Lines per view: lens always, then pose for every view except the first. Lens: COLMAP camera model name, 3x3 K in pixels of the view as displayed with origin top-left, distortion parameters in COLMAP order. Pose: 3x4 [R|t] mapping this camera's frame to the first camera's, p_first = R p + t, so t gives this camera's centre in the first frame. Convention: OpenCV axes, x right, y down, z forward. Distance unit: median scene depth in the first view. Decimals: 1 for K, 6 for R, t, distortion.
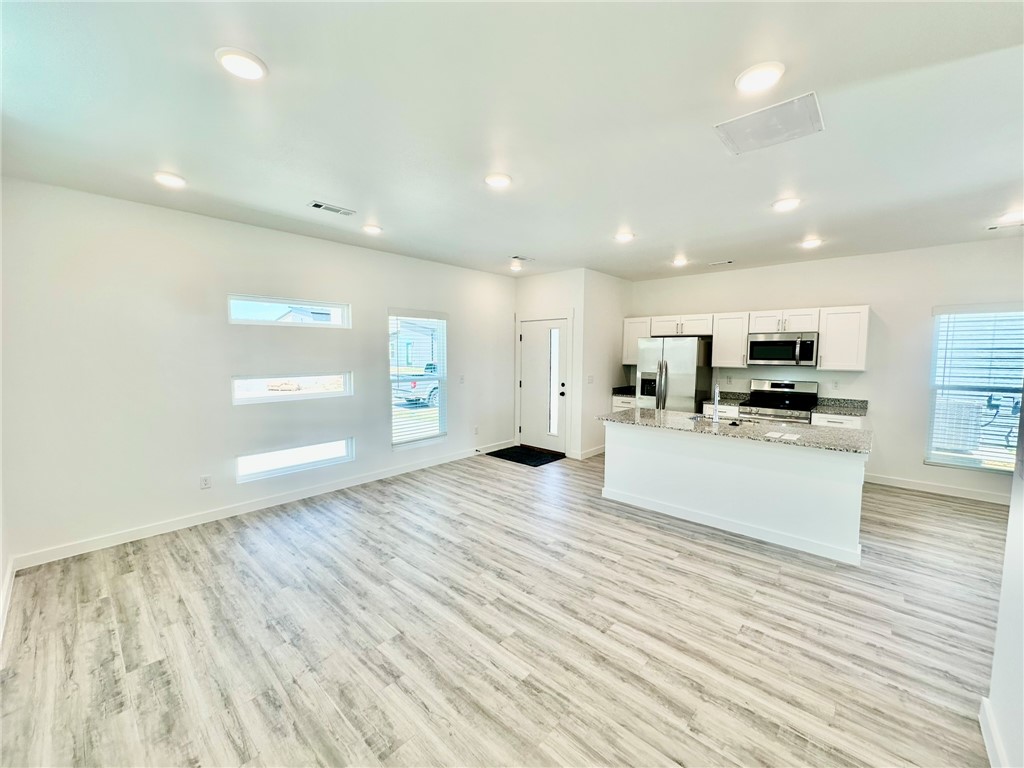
lens RADIAL K [[407.8, 0, 512.0], [0, 407.8, 384.0], [0, 0, 1]] dist [-0.002781, 0.000452]
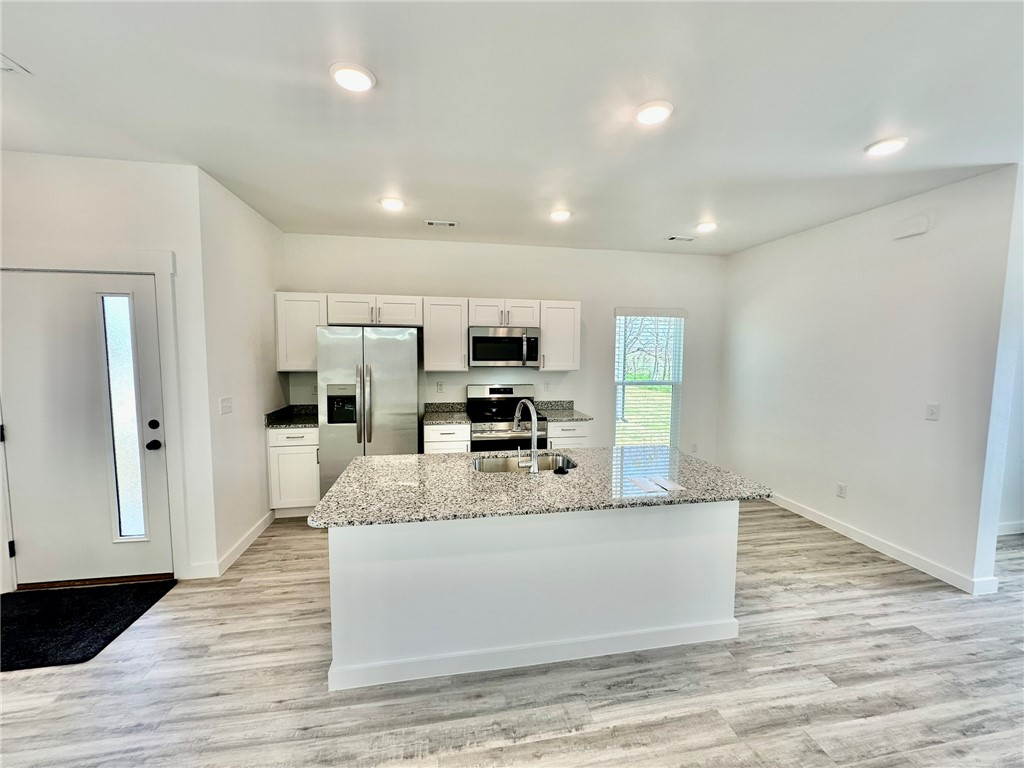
lens RADIAL K [[407.8, 0, 512.0], [0, 407.8, 384.0], [0, 0, 1]] dist [-0.002781, 0.000452]
pose [[0.609204, -0.066123, 0.790252, 0.019829], [0.057672, 0.997573, 0.039011, -0.046056], [-0.790914, 0.021809, 0.611539, 0.528290]]
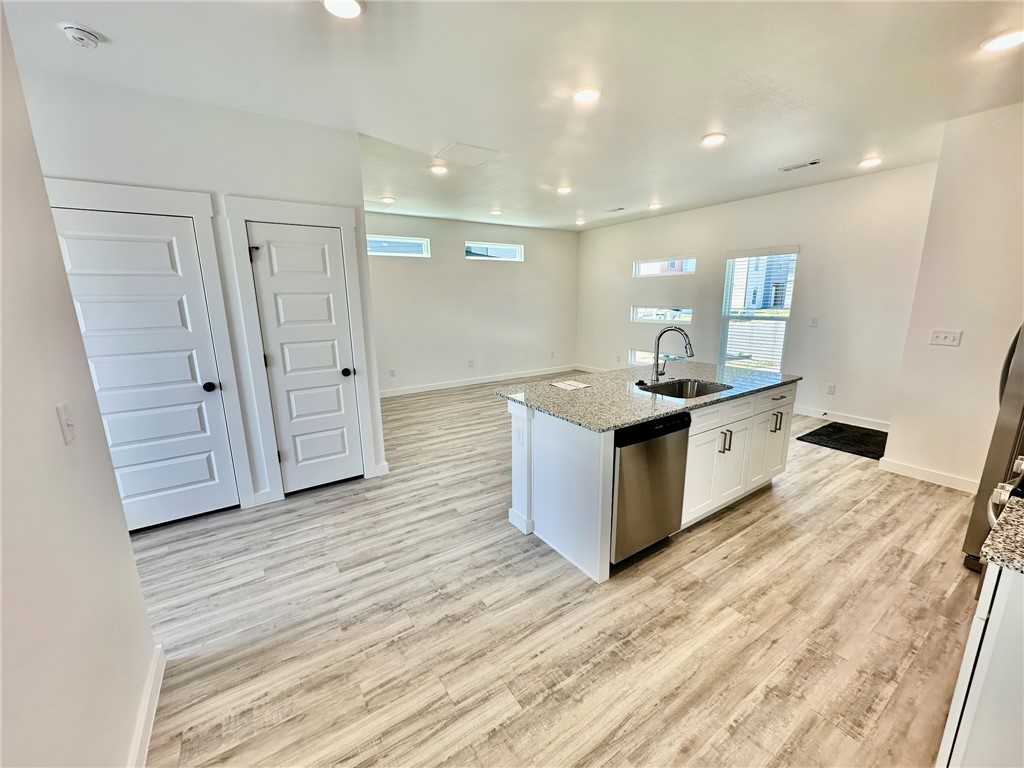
lens RADIAL K [[407.8, 0, 512.0], [0, 407.8, 384.0], [0, 0, 1]] dist [-0.002781, 0.000452]
pose [[-0.244549, 0.202731, -0.948207, 1.033308], [-0.064615, 0.972318, 0.224551, -0.044181], [0.967482, 0.116182, -0.224680, 0.726767]]
